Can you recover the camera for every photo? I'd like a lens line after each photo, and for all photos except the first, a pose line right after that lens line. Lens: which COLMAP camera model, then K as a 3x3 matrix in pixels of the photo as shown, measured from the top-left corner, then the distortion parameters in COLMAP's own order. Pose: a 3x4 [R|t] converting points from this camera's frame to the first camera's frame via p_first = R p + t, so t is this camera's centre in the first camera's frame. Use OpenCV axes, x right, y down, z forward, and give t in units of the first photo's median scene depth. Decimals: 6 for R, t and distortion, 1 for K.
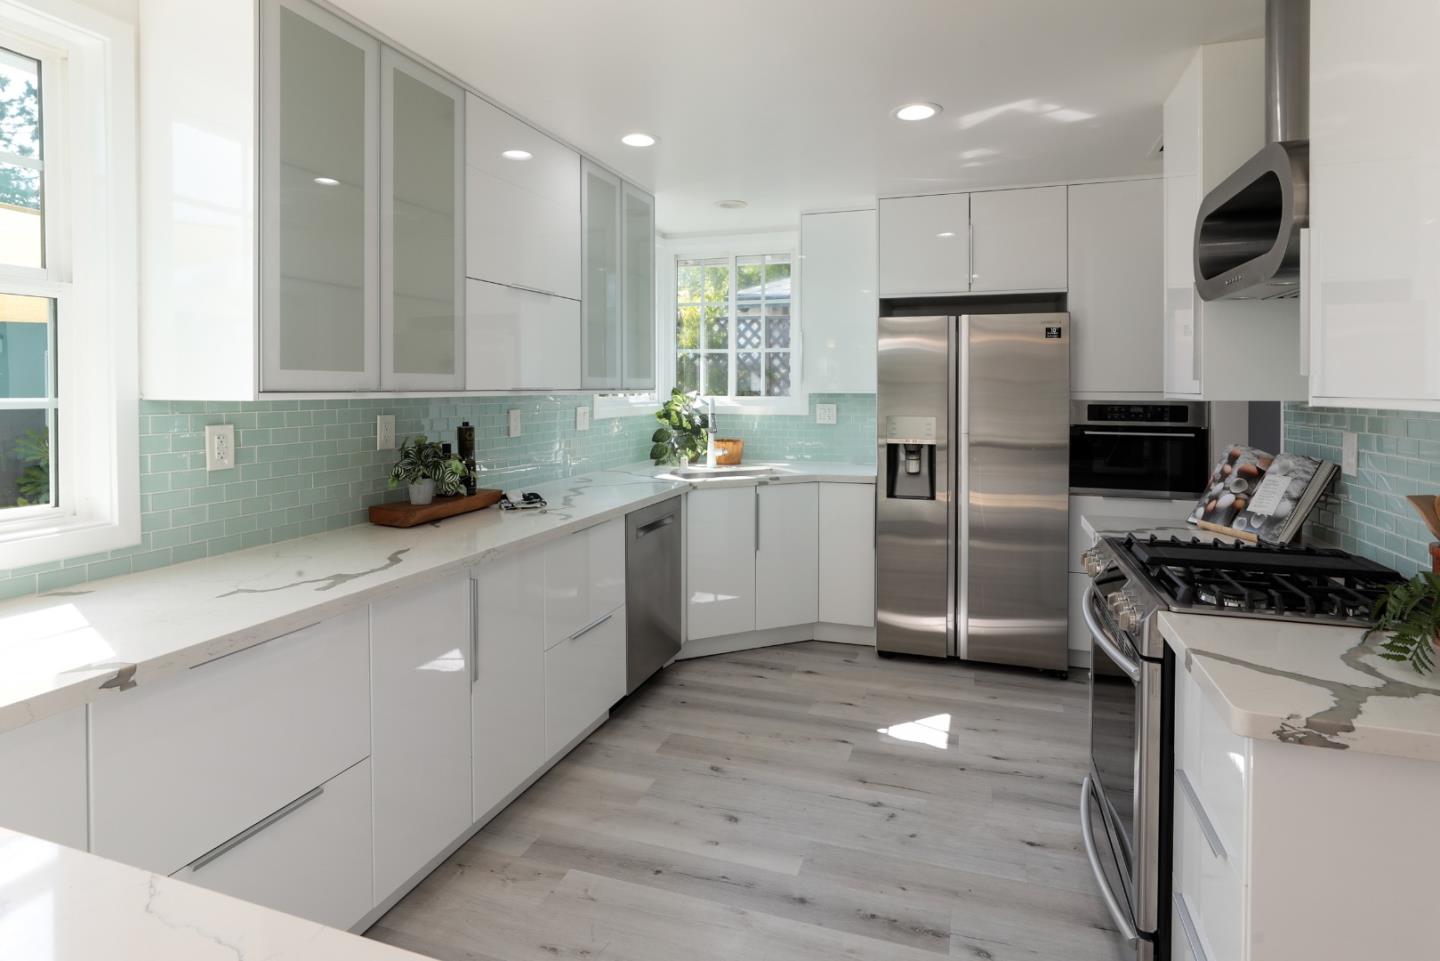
lens RADIAL K [[737.6, 0, 775.4], [0, 737.6, 393.2], [0, 0, 1]] dist [-0.009437, -0.000730]
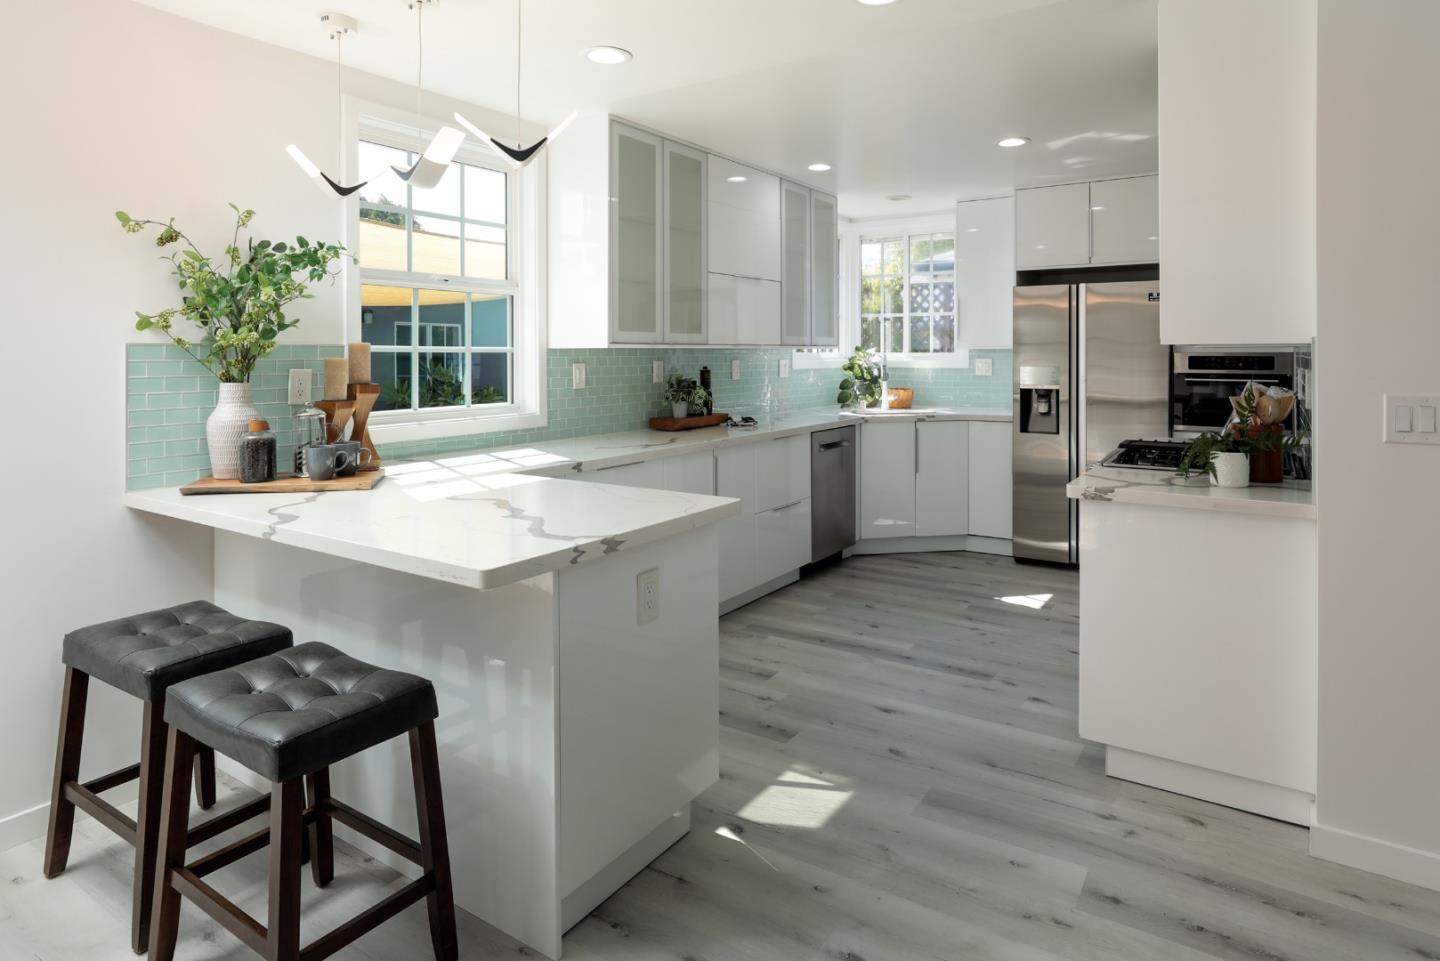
lens RADIAL K [[806.0, 0, 768.8], [0, 806.0, 350.5], [0, 0, 1]] dist [-0.007898, -0.000991]
pose [[0.958912, -0.002706, -0.283692, 0.148444], [-0.000153, 0.999949, -0.010057, 0.020755], [0.283705, 0.009688, 0.958863, -0.474281]]
